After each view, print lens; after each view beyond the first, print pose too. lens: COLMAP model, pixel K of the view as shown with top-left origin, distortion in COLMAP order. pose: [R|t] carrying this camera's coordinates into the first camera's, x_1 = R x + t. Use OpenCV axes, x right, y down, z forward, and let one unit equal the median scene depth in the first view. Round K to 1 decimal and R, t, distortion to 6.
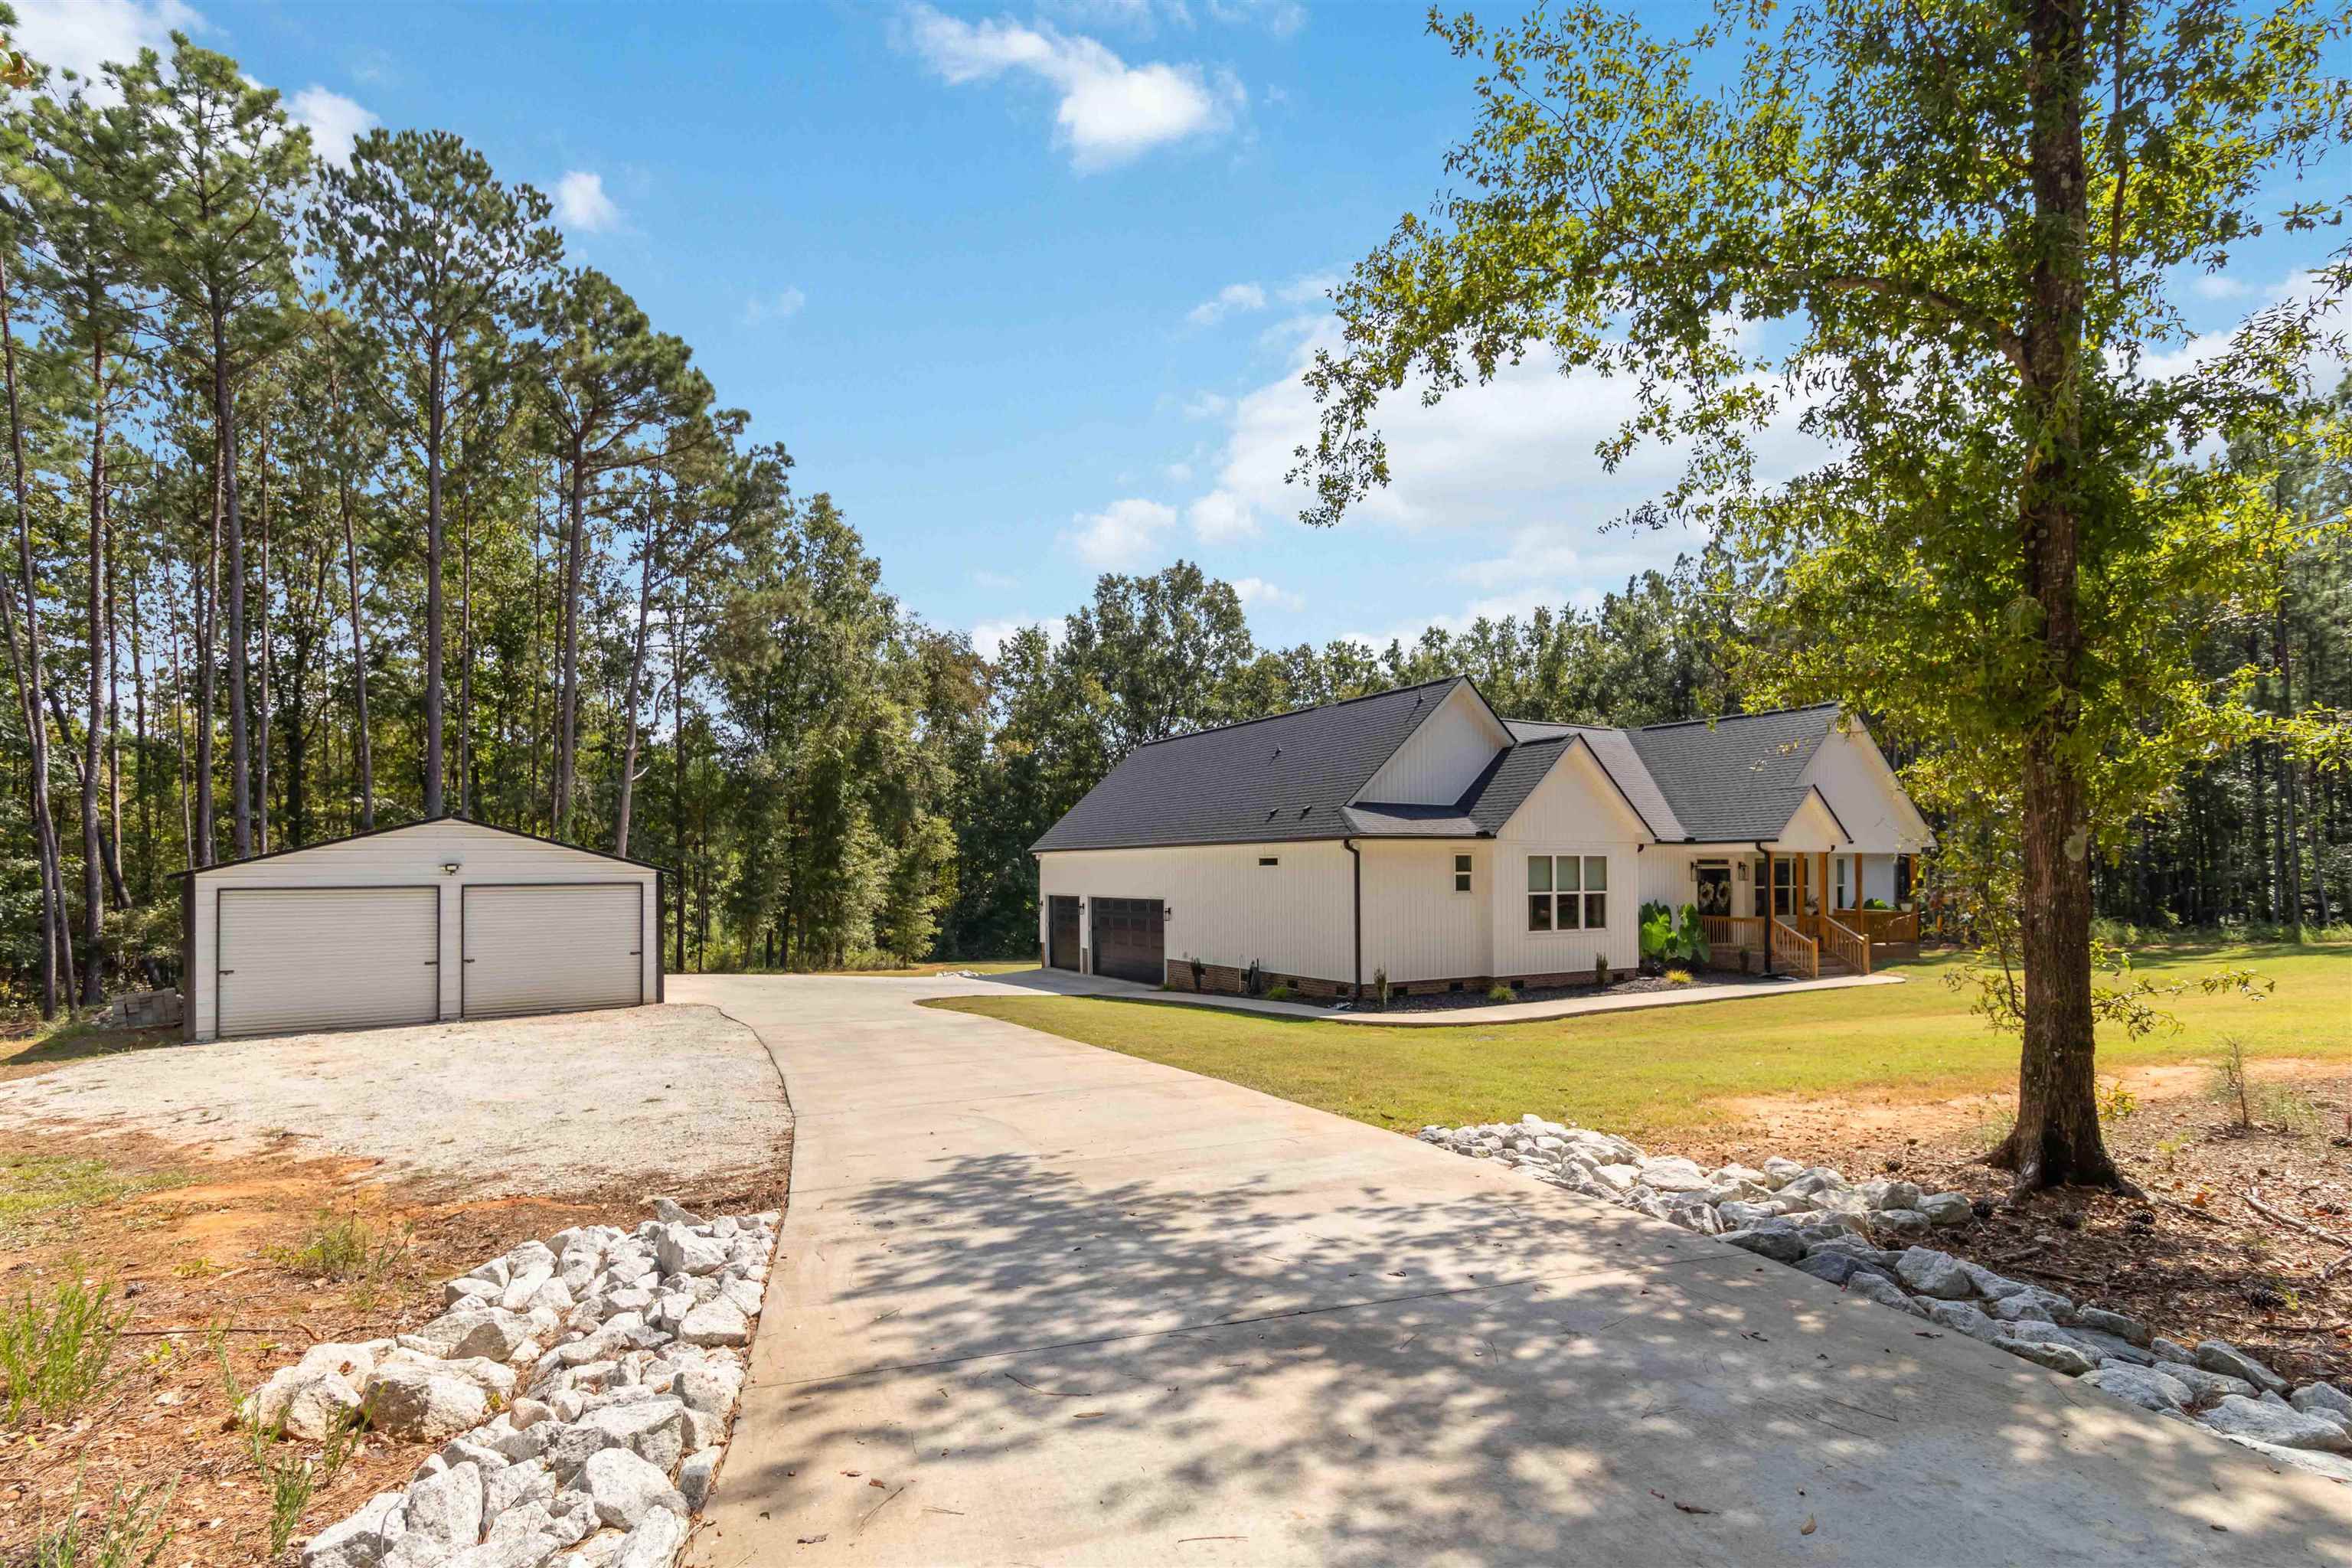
lens RADIAL K [[1108.1, 0, 1195.6], [0, 1108.1, 876.4], [0, 0, 1]] dist [0.002258, -0.000283]
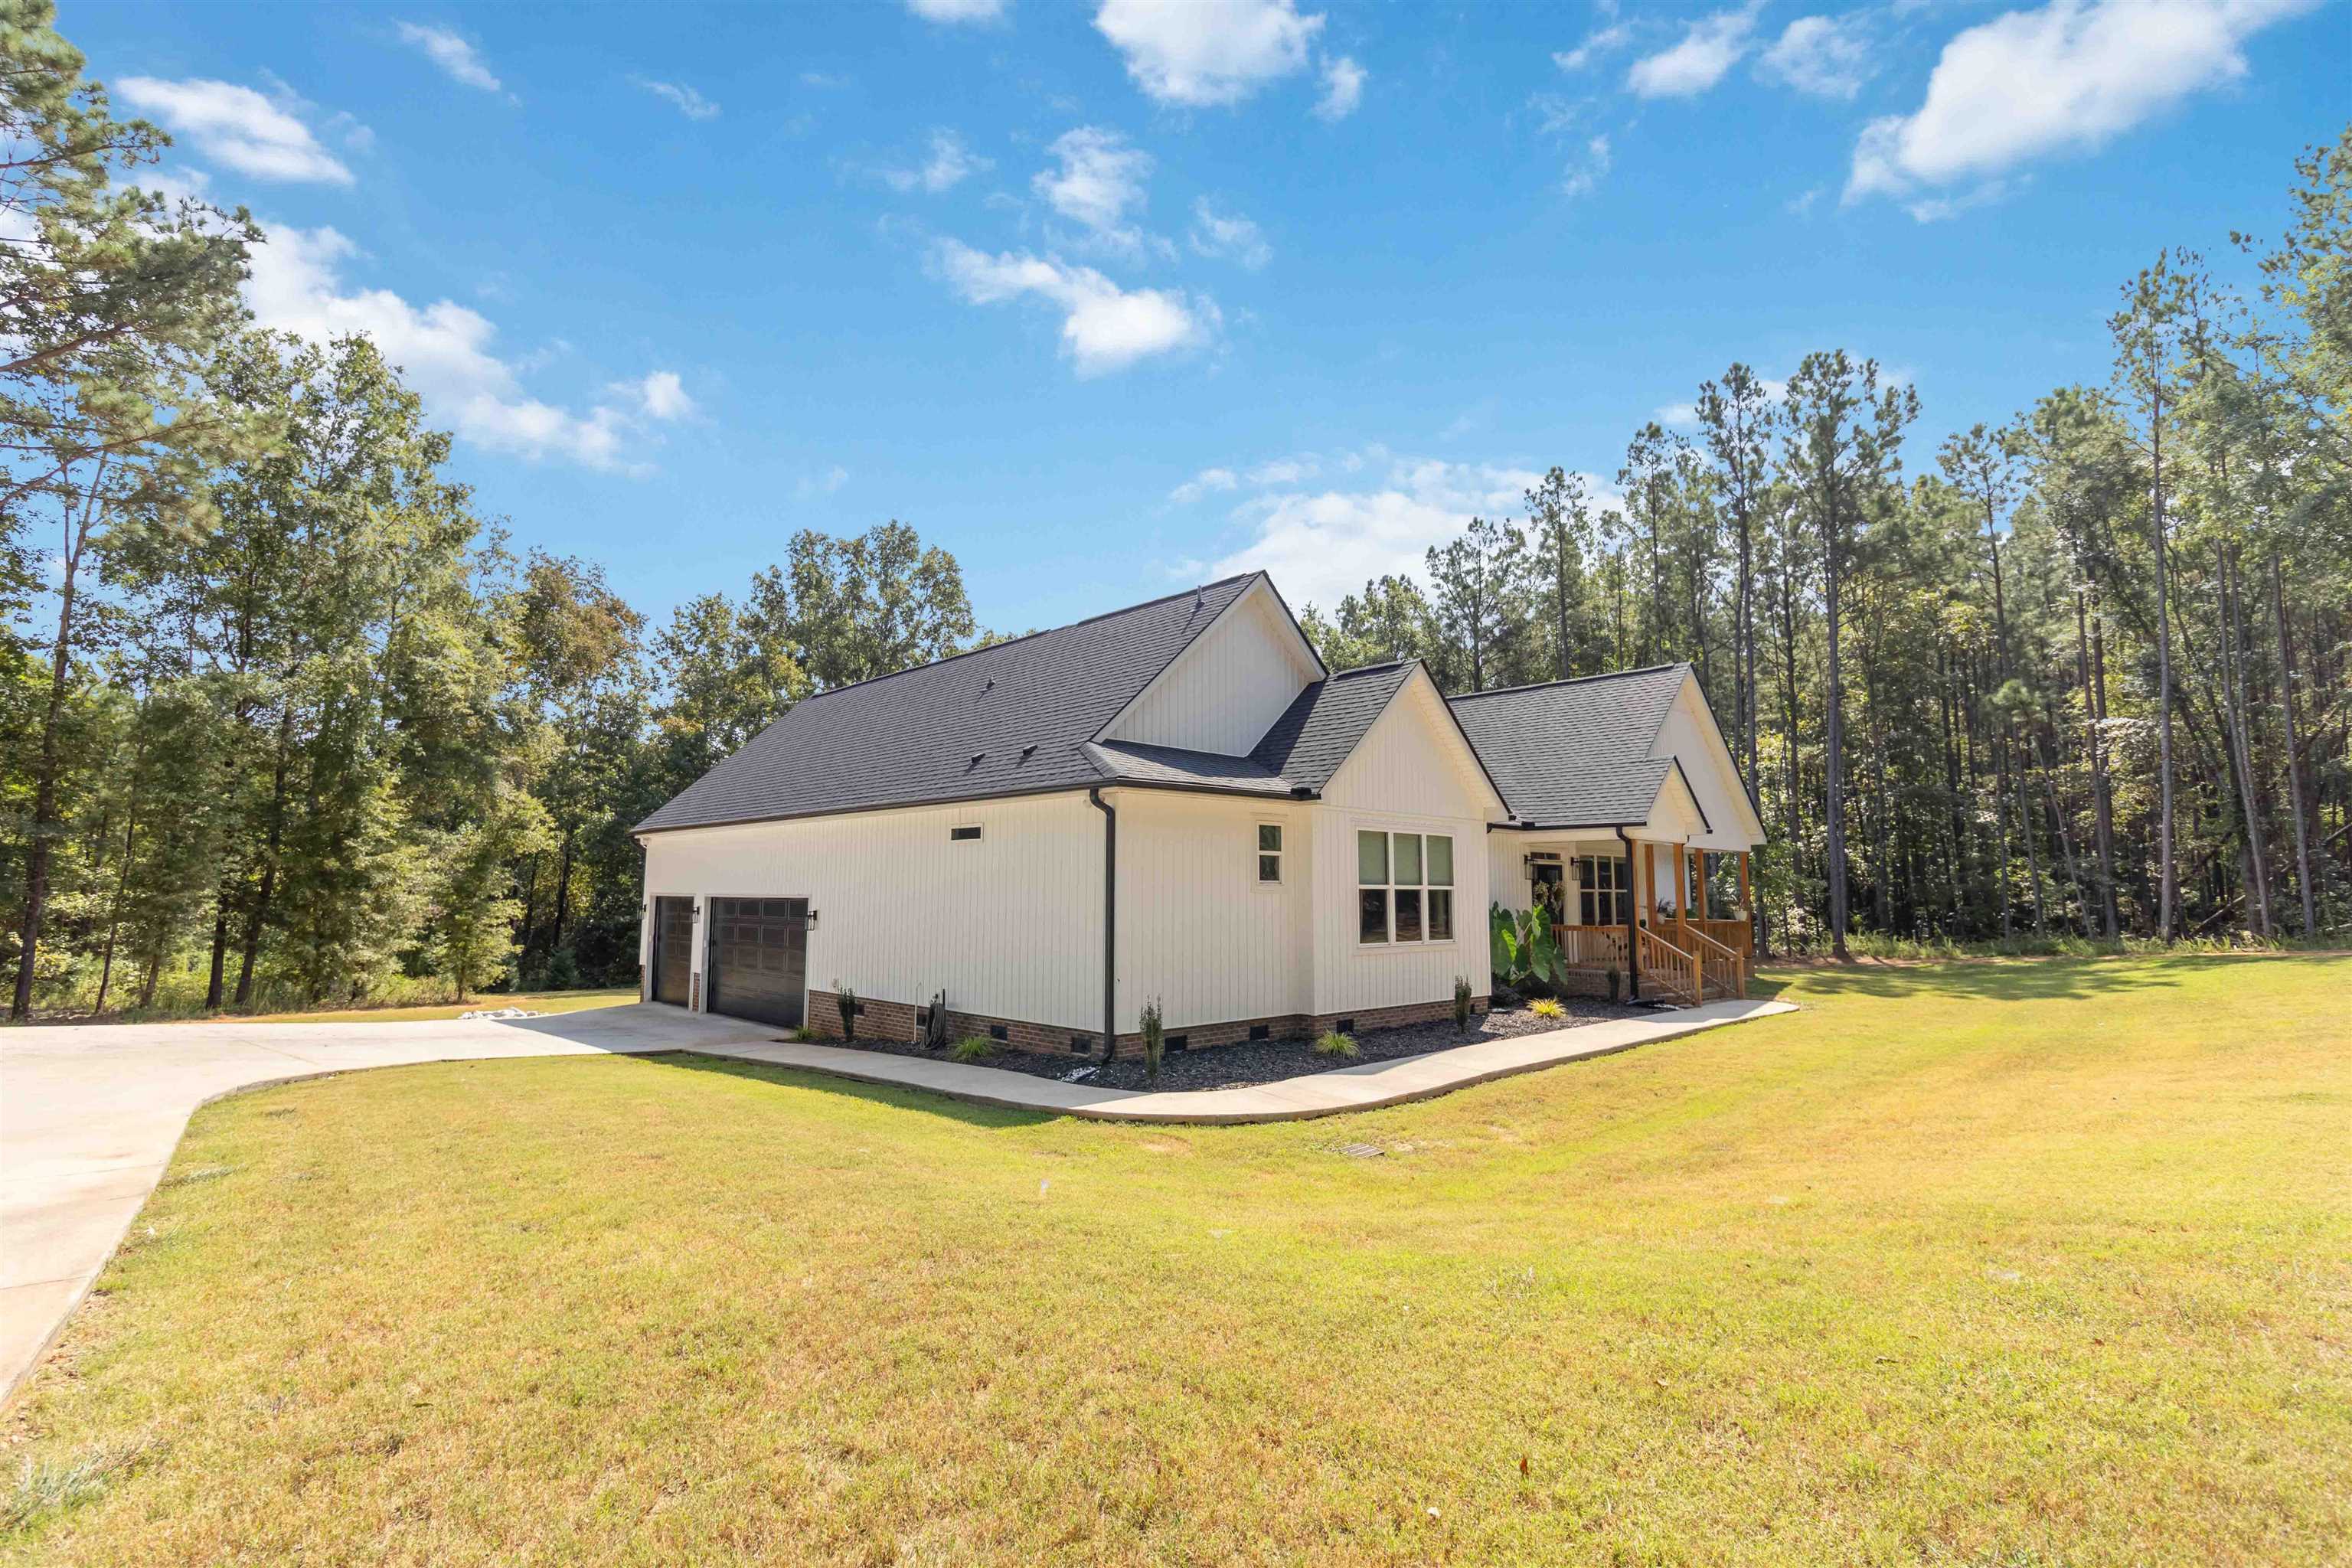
lens RADIAL K [[1108.1, 0, 1178.7], [0, 1108.1, 769.3], [0, 0, 1]] dist [0.002258, -0.000283]
pose [[0.972891, 0.034181, 0.228723, 0.025742], [-0.008207, 0.993497, -0.113563, 0.014346], [-0.231117, 0.108607, 0.966845, 0.242611]]
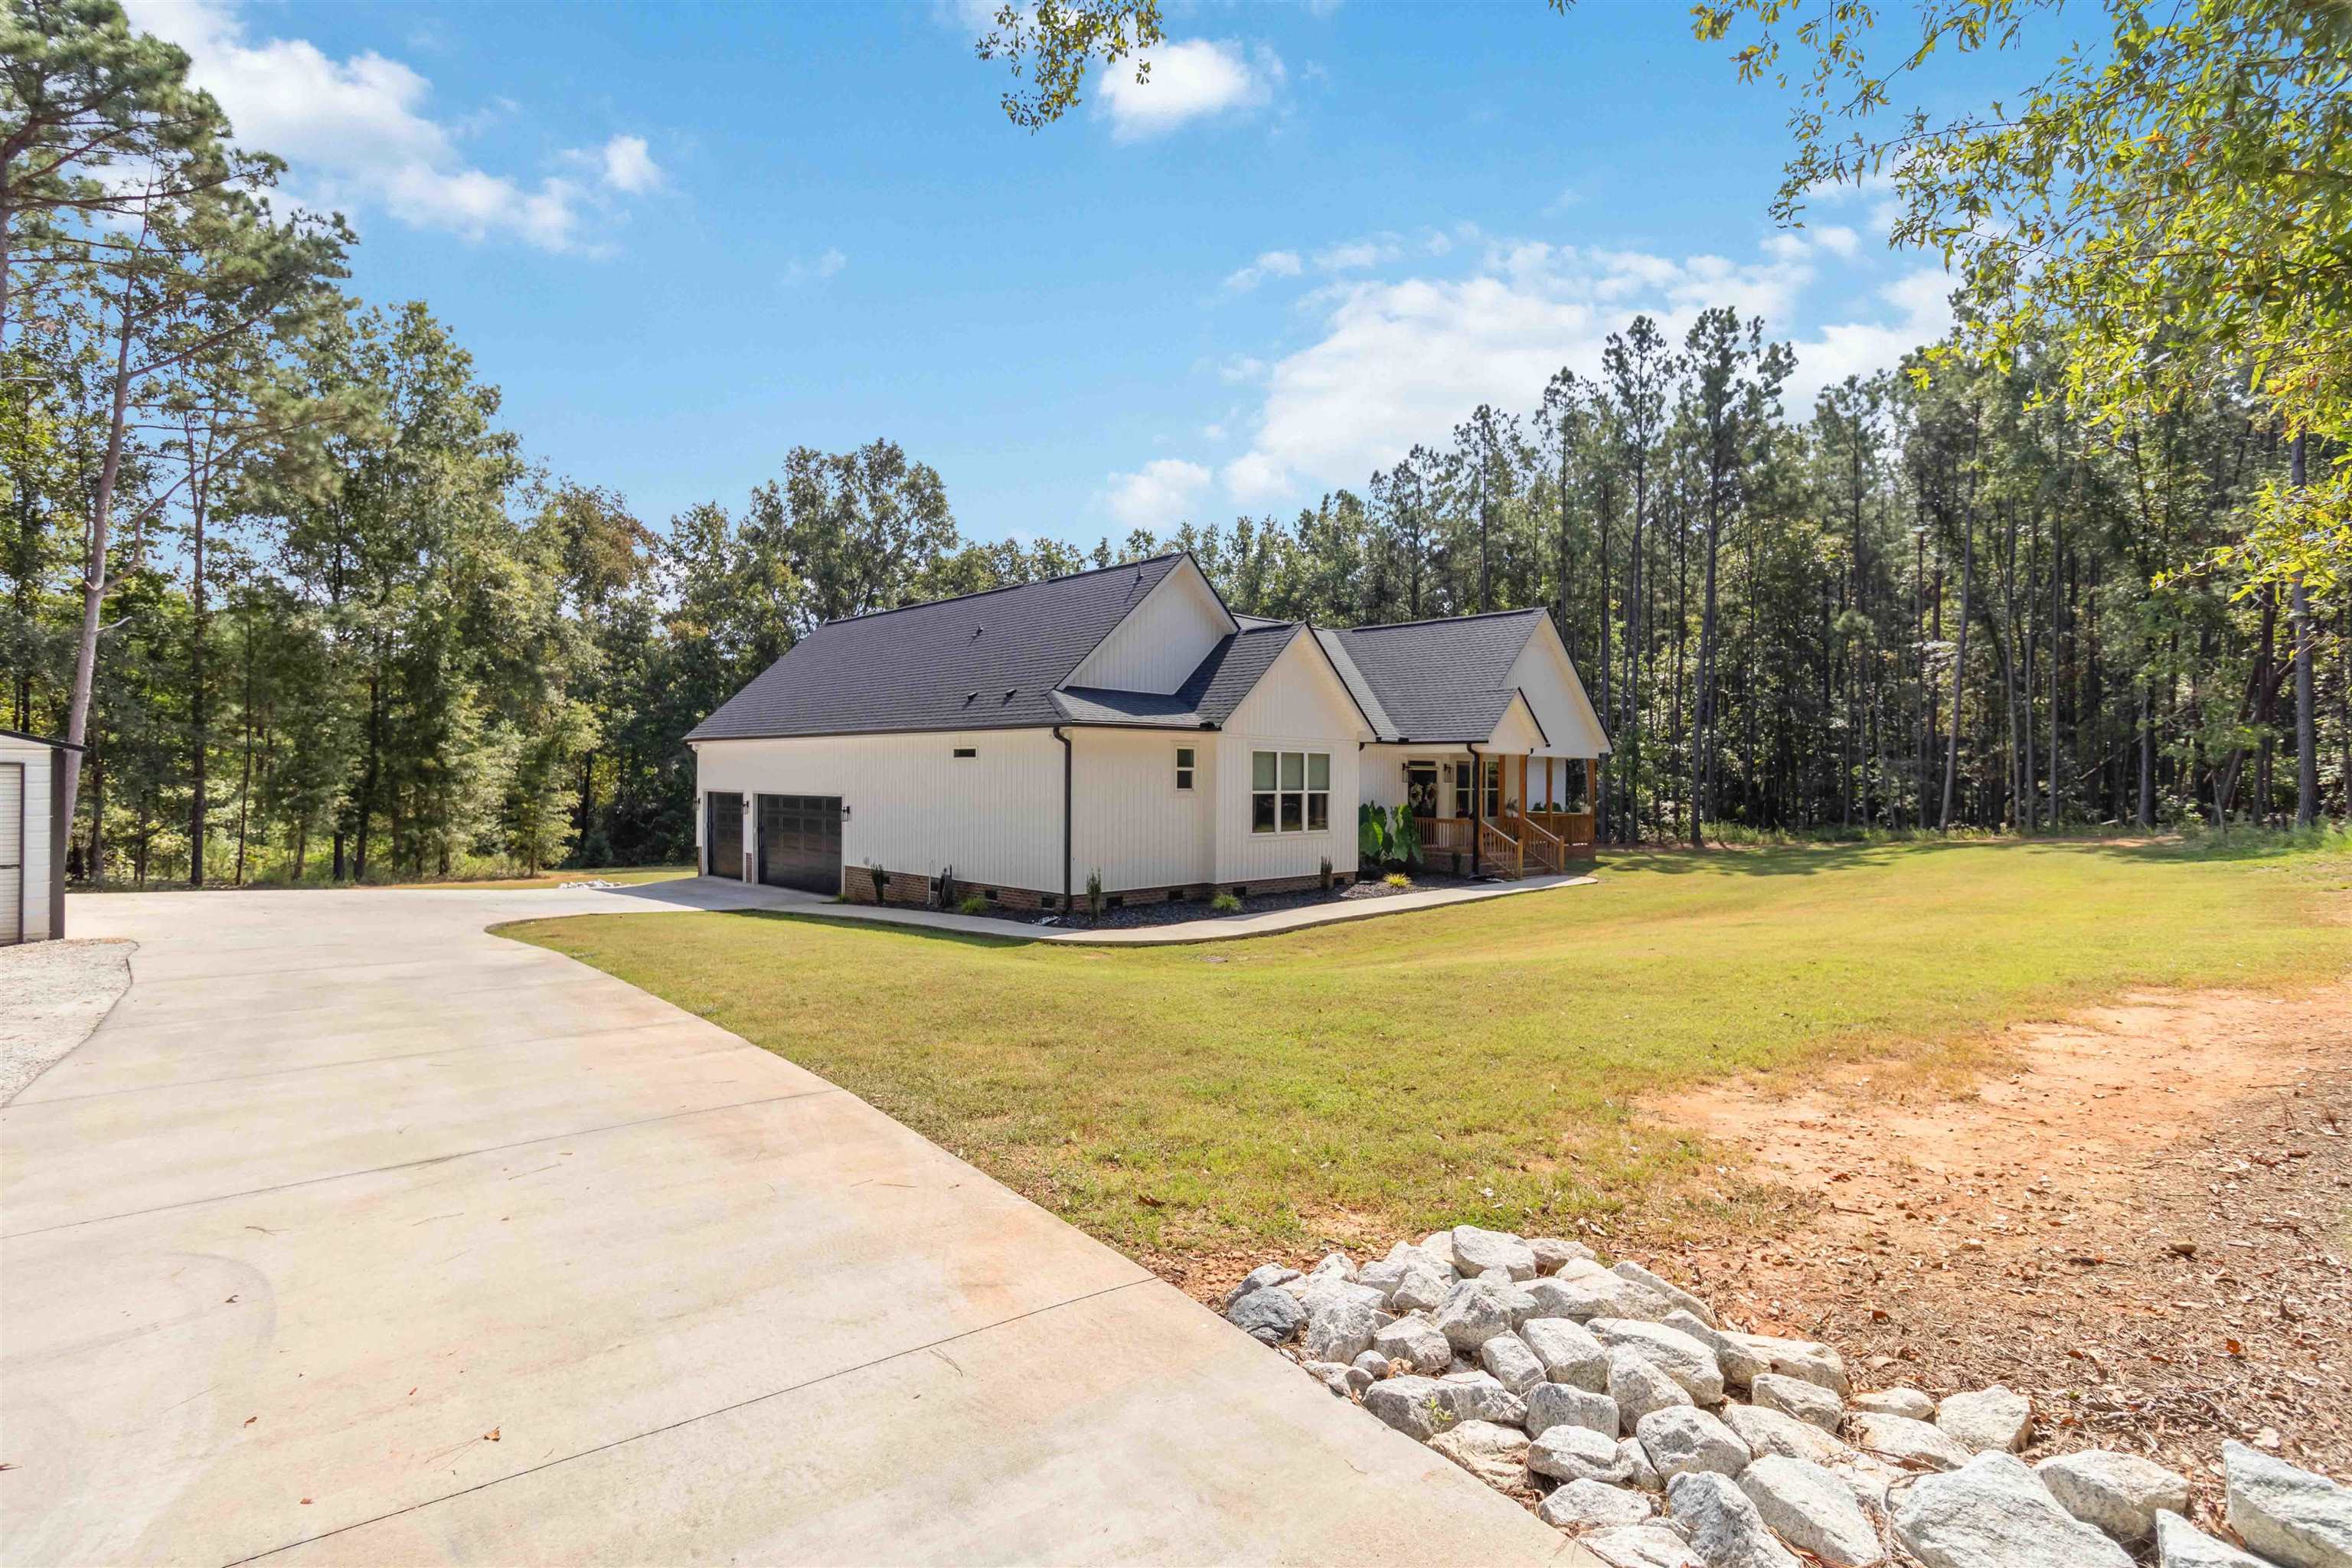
lens RADIAL K [[1108.1, 0, 1174.6], [0, 1108.1, 784.4], [0, 0, 1]] dist [0.002258, -0.000283]
pose [[0.969840, 0.010343, 0.243523, 0.009491], [-0.011711, 0.999923, 0.004171, 0.003831], [-0.243461, -0.006897, 0.969886, 0.081462]]
